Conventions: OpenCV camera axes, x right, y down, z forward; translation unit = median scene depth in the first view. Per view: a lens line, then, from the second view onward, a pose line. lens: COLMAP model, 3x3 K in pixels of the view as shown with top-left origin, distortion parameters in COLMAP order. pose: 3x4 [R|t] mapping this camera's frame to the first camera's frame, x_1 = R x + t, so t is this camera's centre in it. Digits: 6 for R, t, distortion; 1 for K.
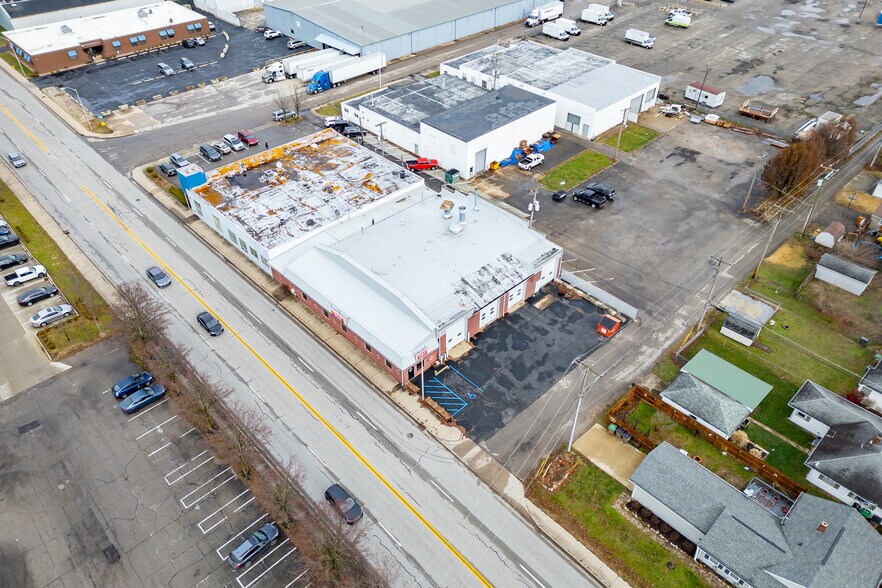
lens RADIAL K [[616.6, 0, 443.4], [0, 616.6, 285.9], [0, 0, 1]] dist [0.072507, -0.065658]
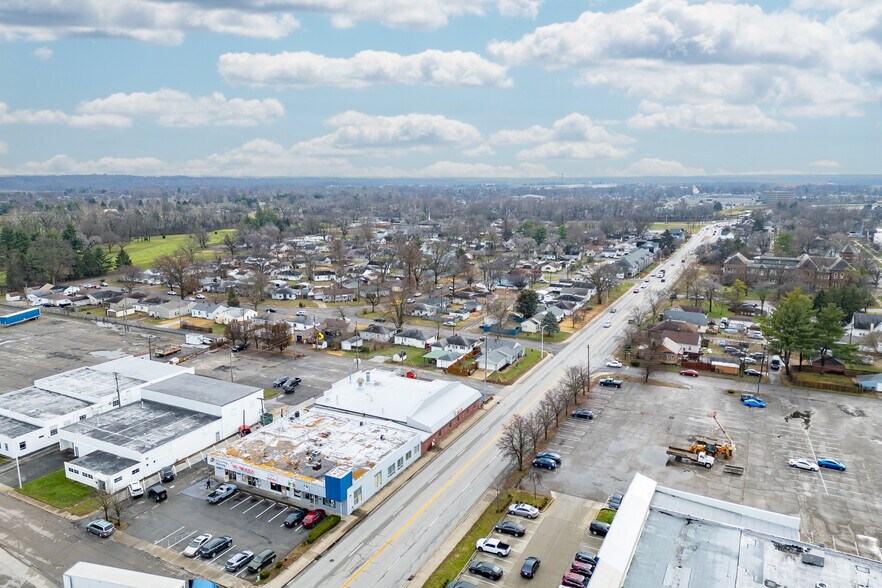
lens RADIAL K [[616.6, 0, 440.7], [0, 616.6, 288.0], [0, 0, 1]] dist [0.072507, -0.065658]
pose [[-0.318850, -0.170150, 0.932407, -1.409870], [0.599129, 0.726097, 0.337382, -0.673149], [-0.734424, 0.666207, -0.129574, 0.845479]]
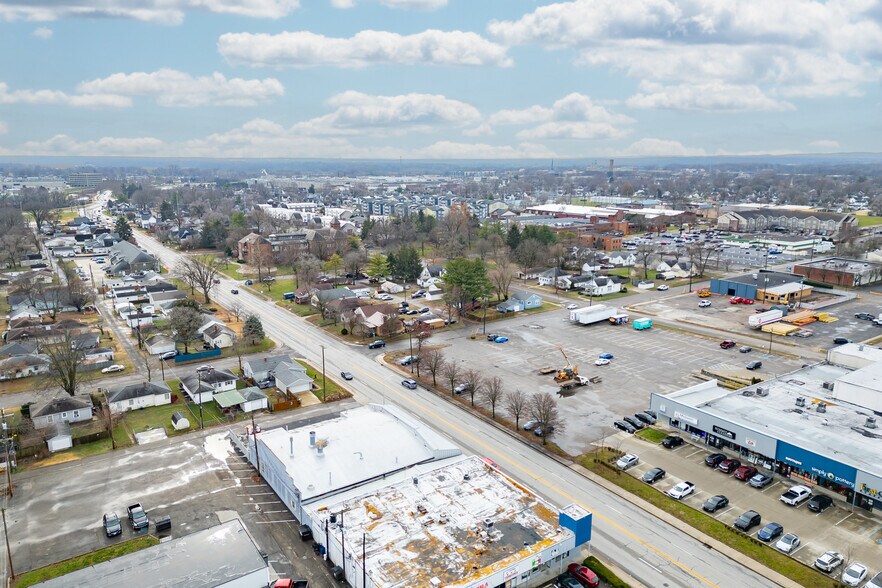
lens RADIAL K [[616.6, 0, 445.3], [0, 616.6, 299.0], [0, 0, 1]] dist [0.072507, -0.065658]
pose [[-0.987419, -0.036639, 0.153821, -0.365476], [0.098687, 0.617277, 0.780532, -1.098866], [-0.123547, 0.785893, -0.605895, 1.370753]]
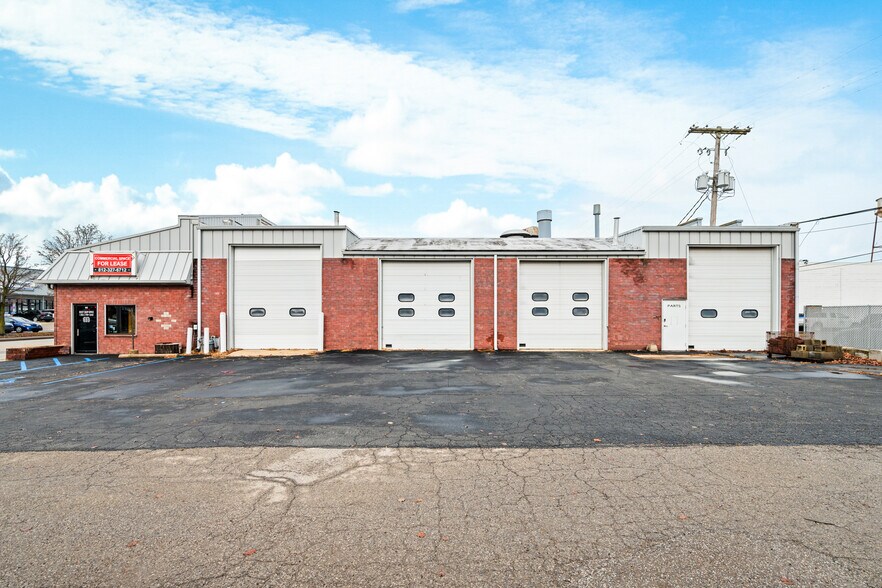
lens RADIAL K [[411.2, 0, 404.1], [0, 411.2, 324.6], [0, 0, 1]] dist [-0.009343, 0.000419]
pose [[0.717001, 0.001293, -0.697071, 0.175693], [-0.440336, 0.776057, -0.451487, 0.126736], [0.540382, 0.630662, 0.557003, 0.748364]]
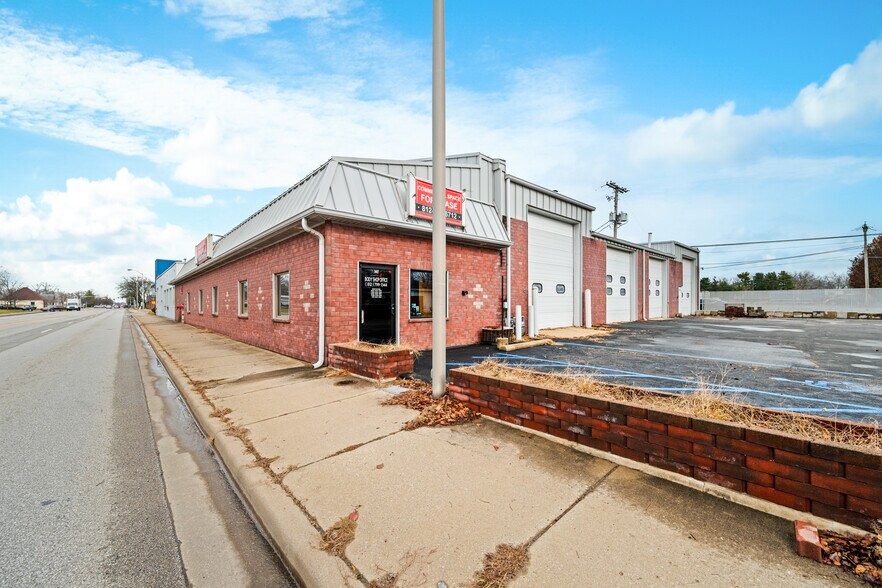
lens RADIAL K [[350.3, 0, 446.7], [0, 350.3, 316.0], [0, 0, 1]] dist [0.002458, -0.000591]
pose [[0.999754, -0.008773, -0.020377, -0.022538], [-0.005347, 0.796133, -0.605097, 0.160172], [0.021531, 0.605057, 0.795891, 0.708866]]
